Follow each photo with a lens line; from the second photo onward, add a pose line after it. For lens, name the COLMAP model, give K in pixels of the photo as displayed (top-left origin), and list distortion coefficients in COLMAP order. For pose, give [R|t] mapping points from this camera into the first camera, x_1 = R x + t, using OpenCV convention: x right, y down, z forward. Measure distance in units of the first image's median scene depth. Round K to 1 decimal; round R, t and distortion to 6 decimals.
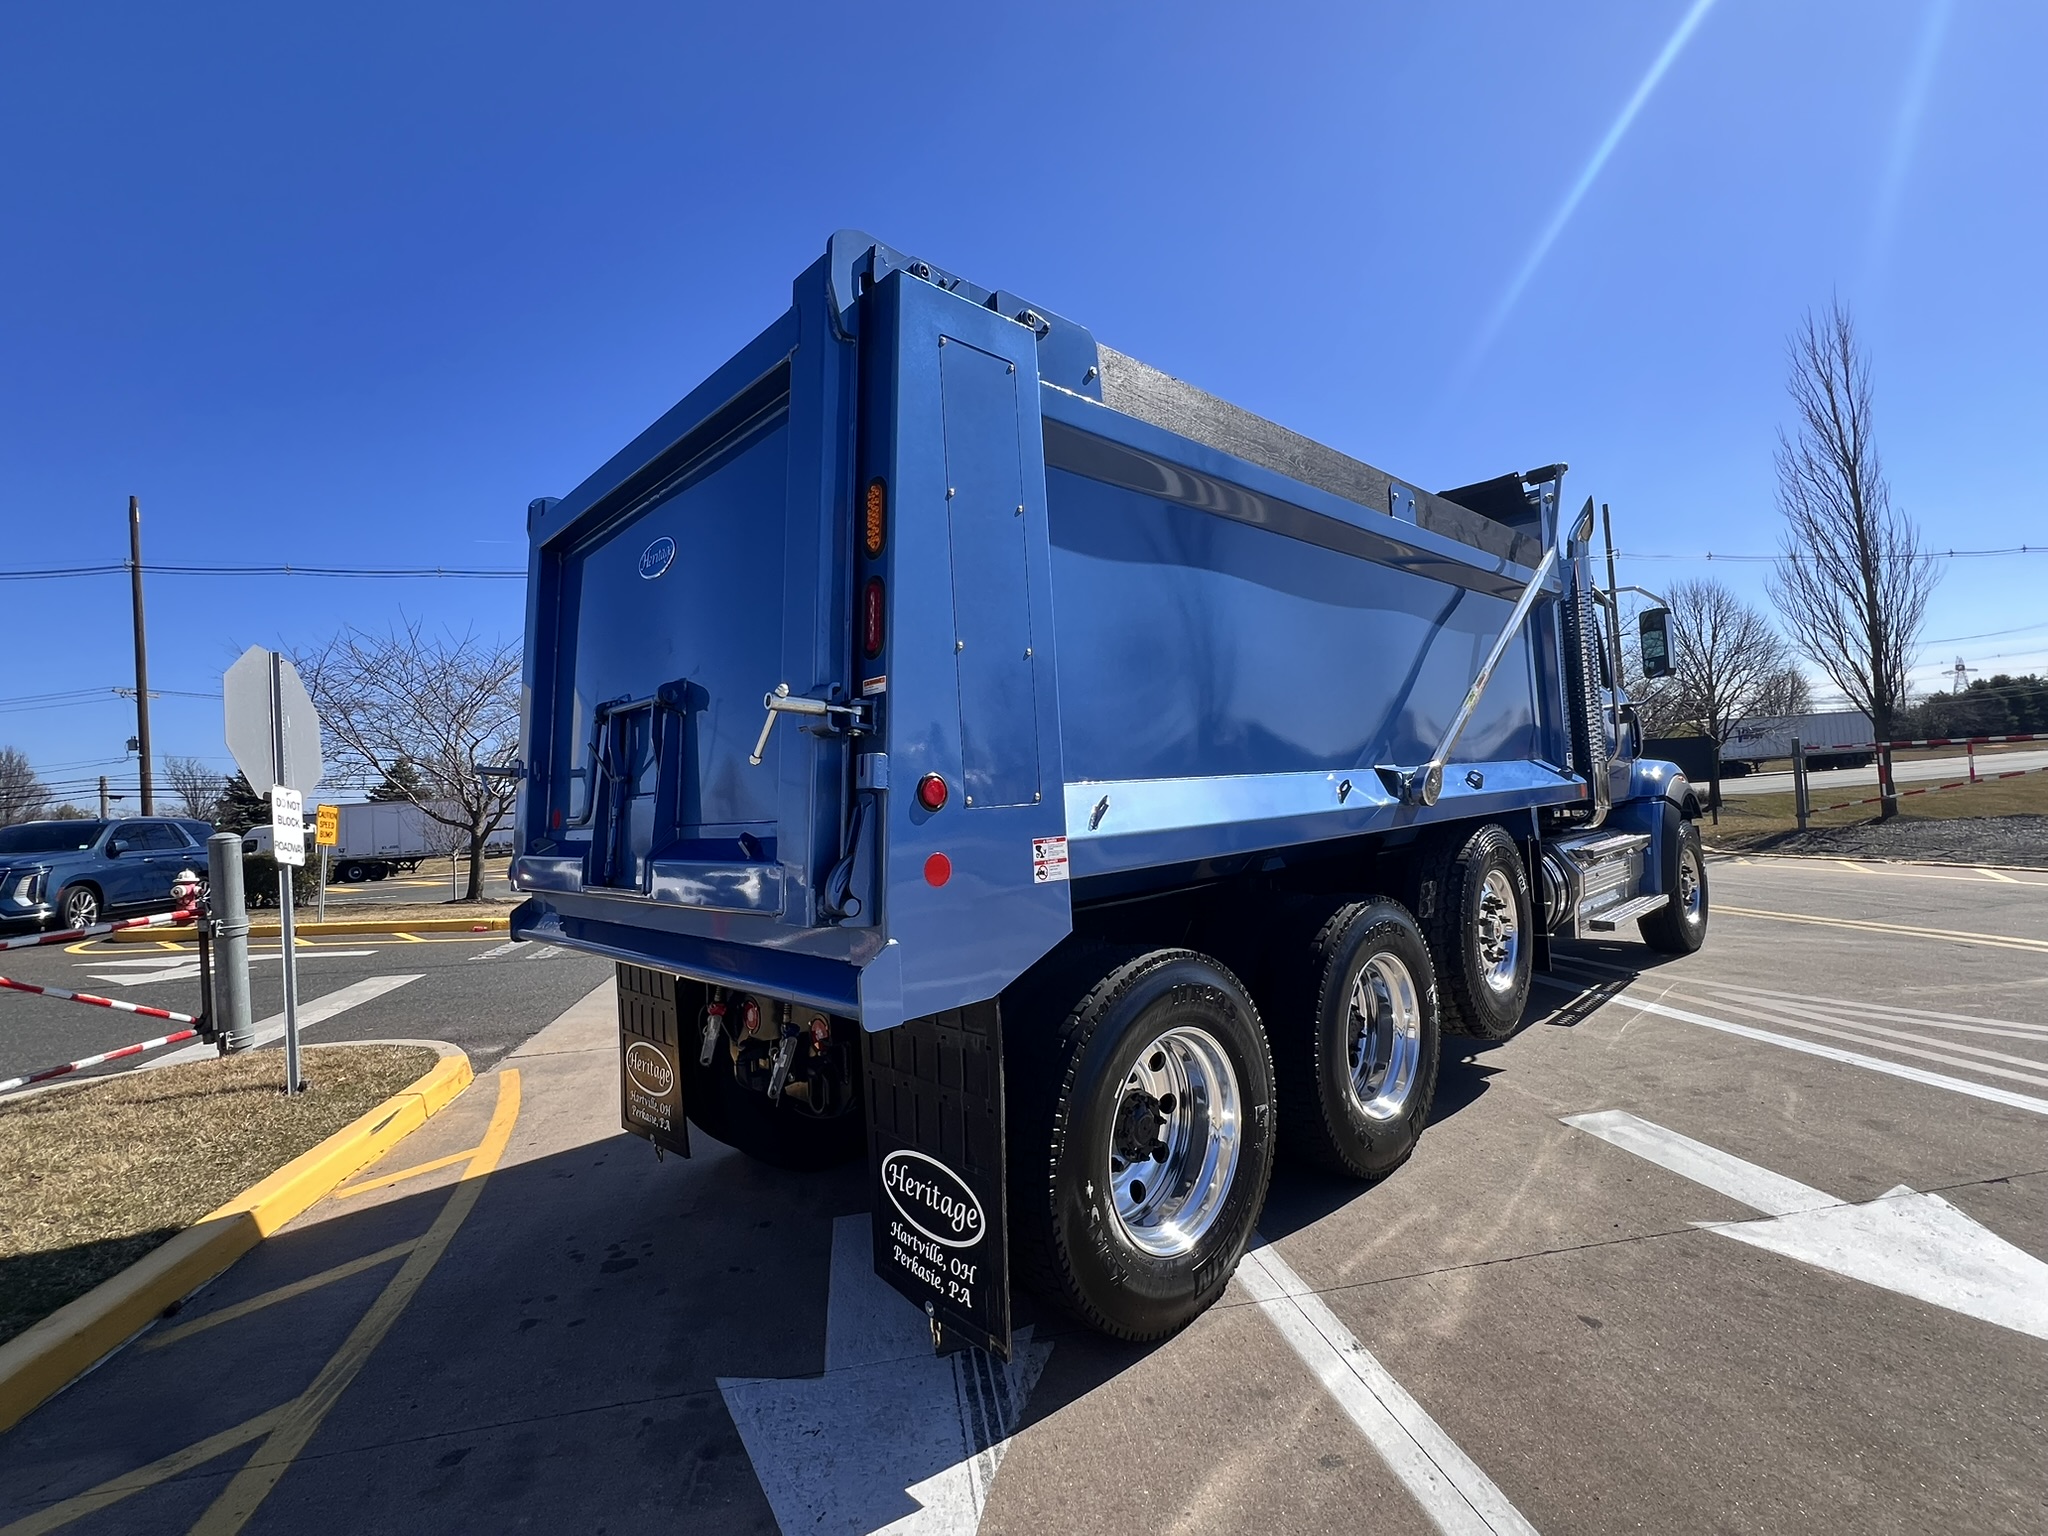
lens RADIAL K [[916.3, 0, 1024.0], [0, 916.3, 768.0], [0, 0, 1]] dist [0.000626, 0.000259]
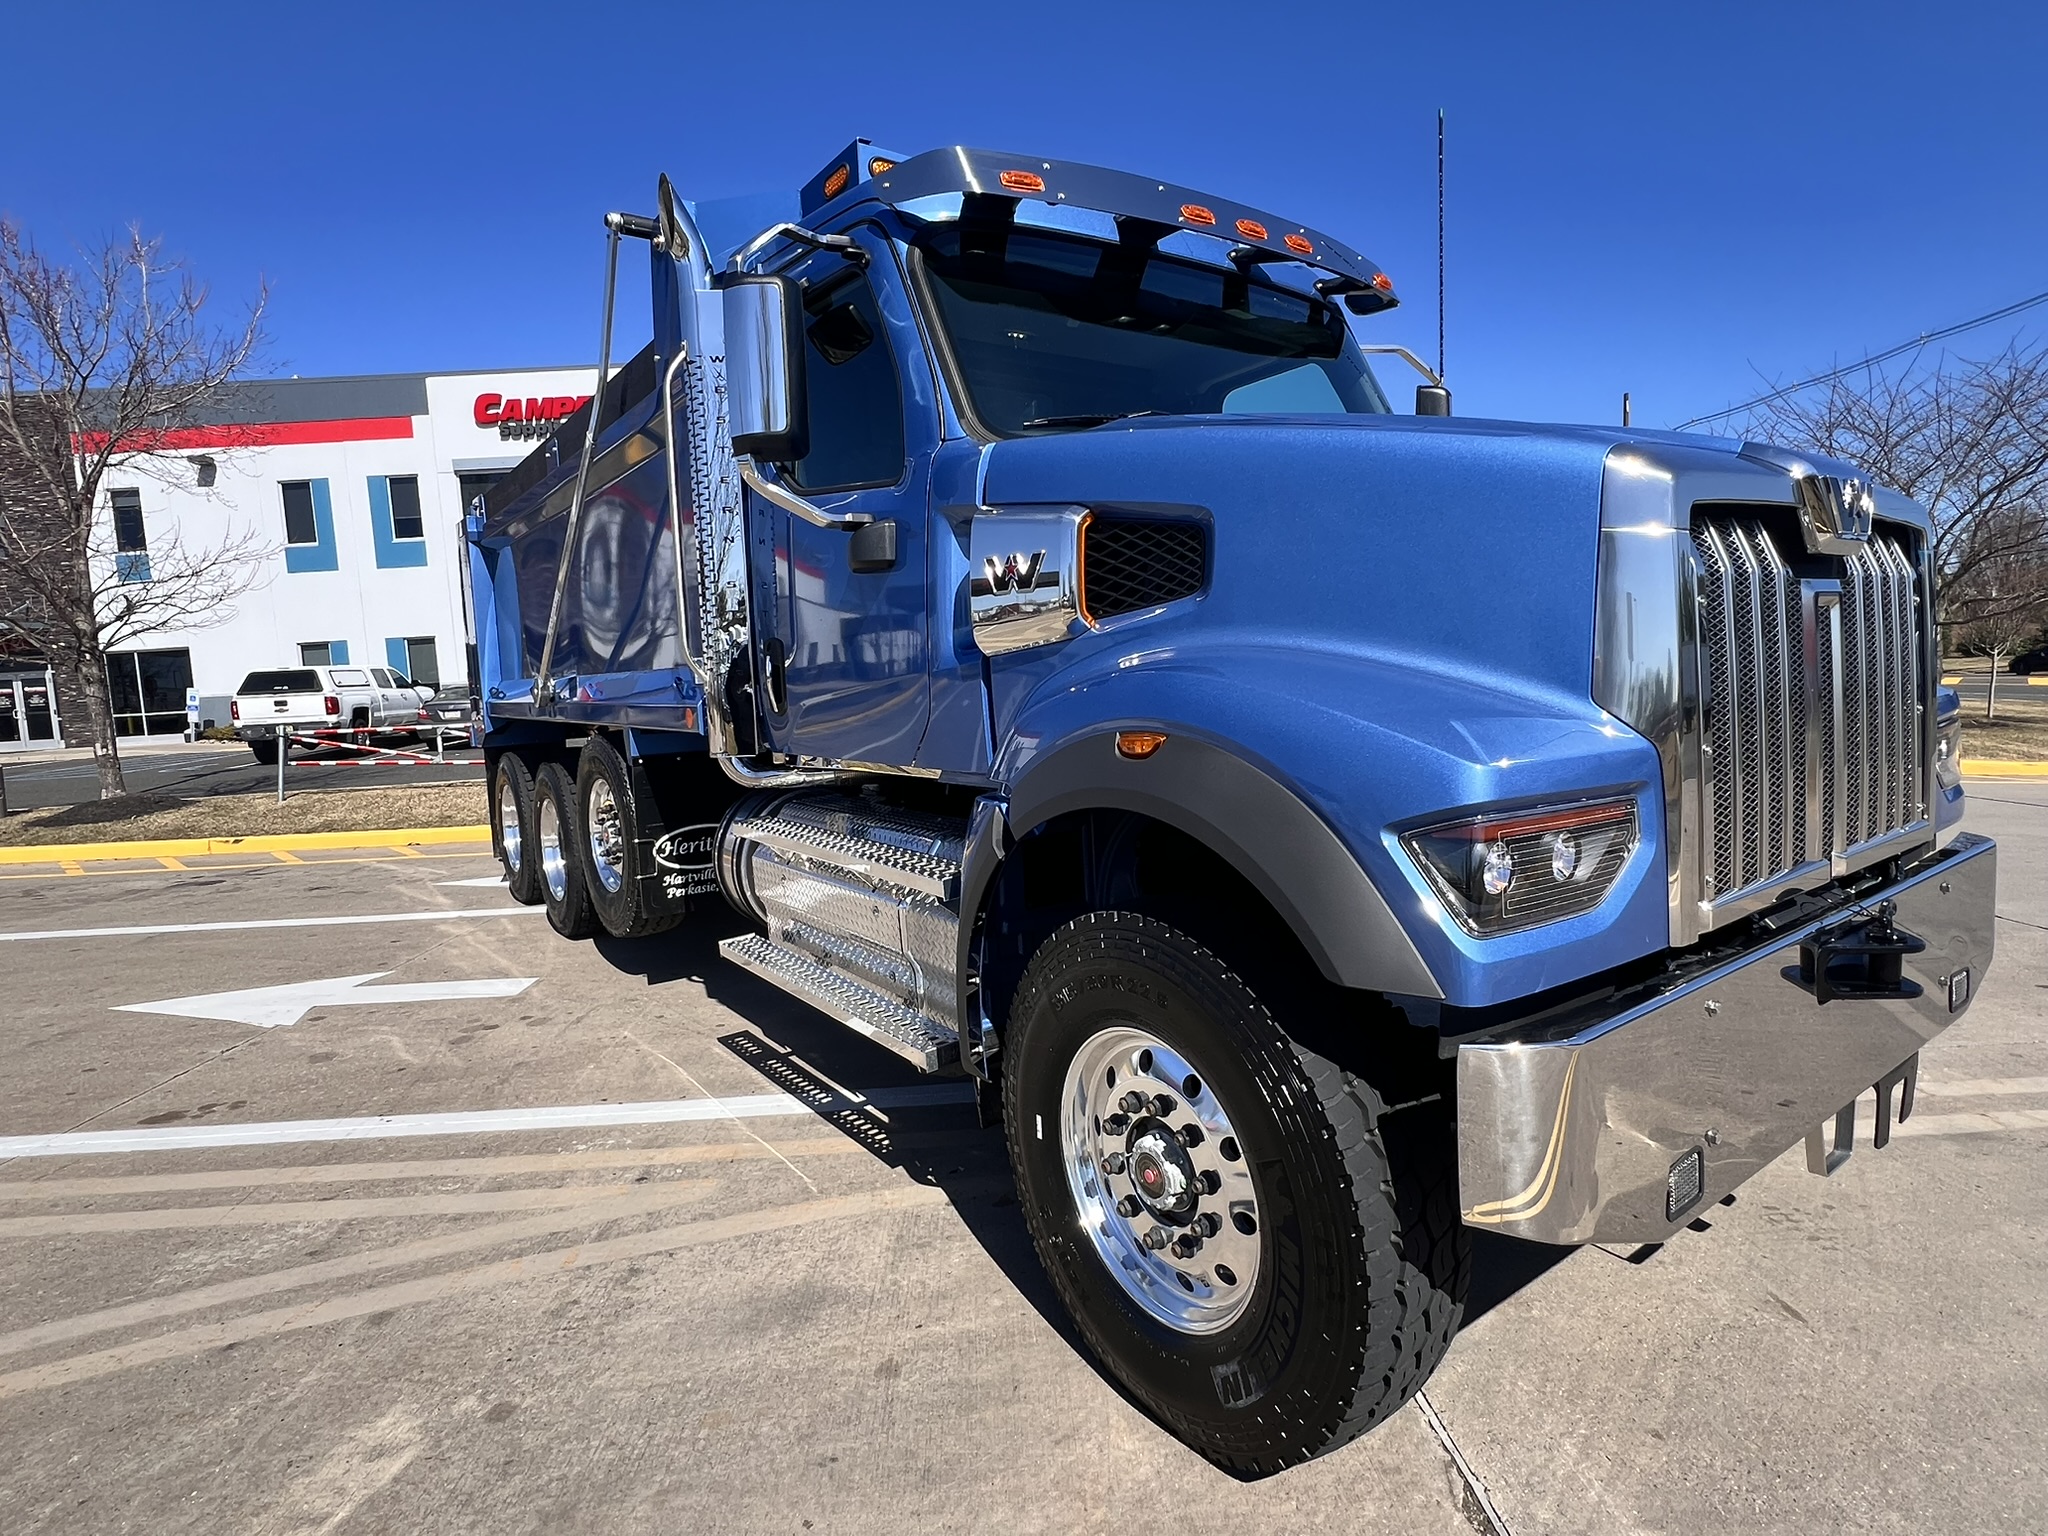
lens RADIAL K [[1049.7, 0, 1024.0], [0, 1049.7, 768.0], [0, 0, 1]] dist [-0.005820, 0.001063]
pose [[-0.136332, 0.158751, -0.977861, 2.136219], [0.082114, 0.985491, 0.148541, -0.053406], [0.987254, -0.060045, -0.147390, 2.187612]]
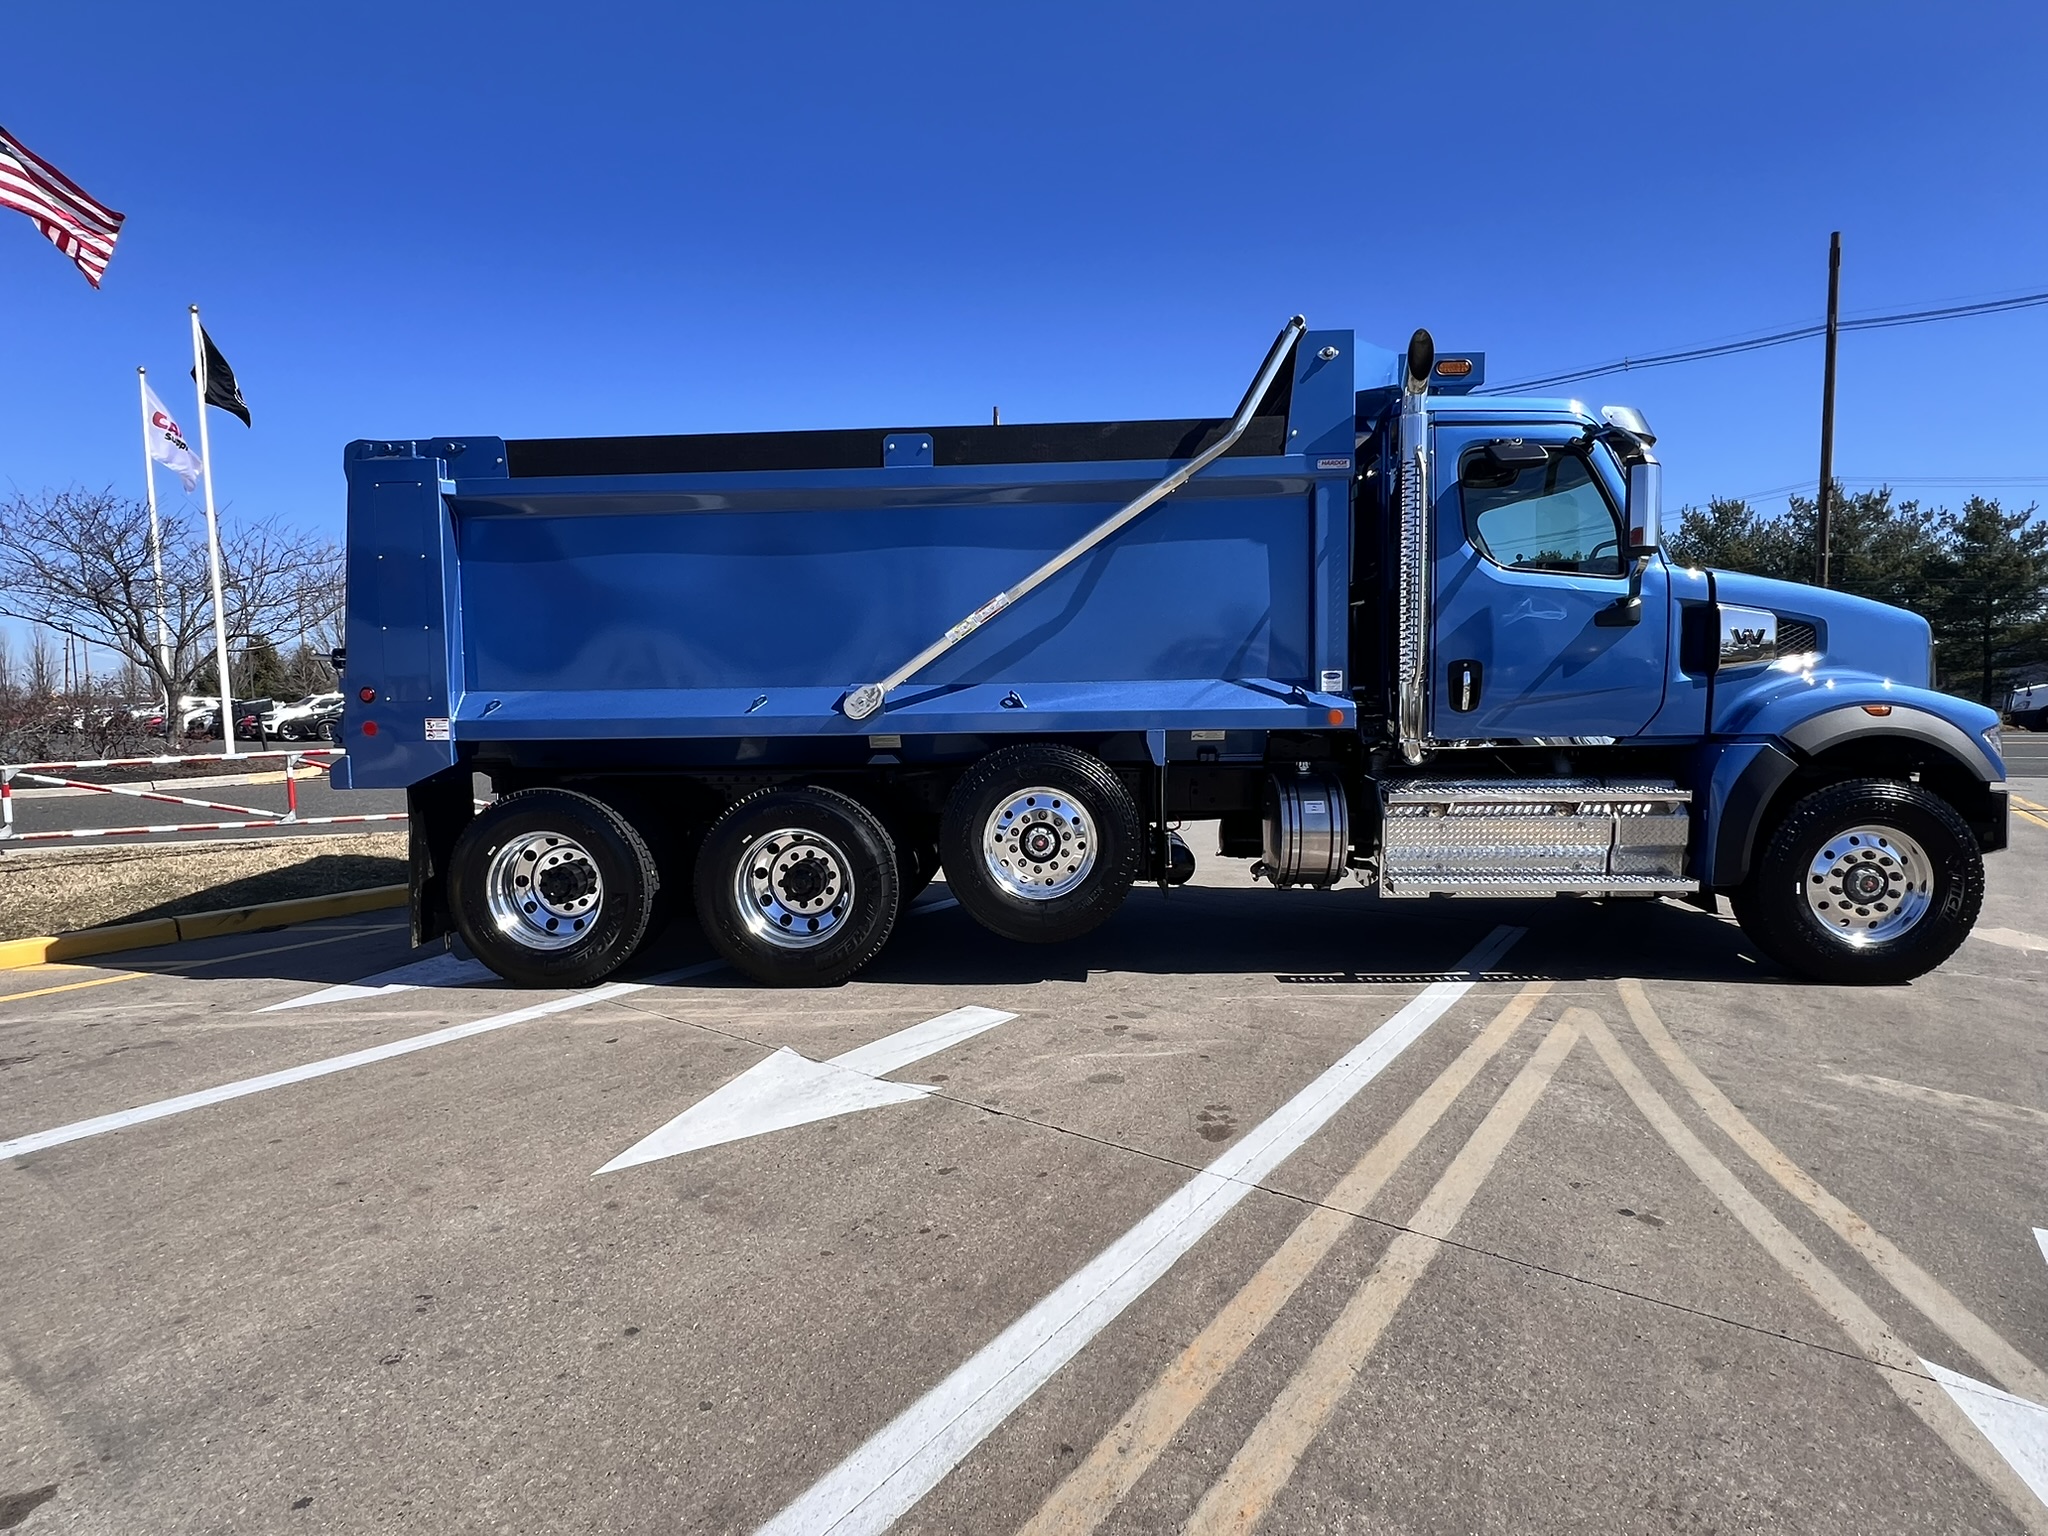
lens RADIAL K [[1049.7, 0, 1024.0], [0, 1049.7, 768.0], [0, 0, 1]] dist [-0.005820, 0.001063]
pose [[0.685615, 0.099657, -0.721110, 1.803398], [-0.002611, 0.990915, 0.134461, -0.091926], [0.727959, -0.090306, 0.679647, 0.237944]]
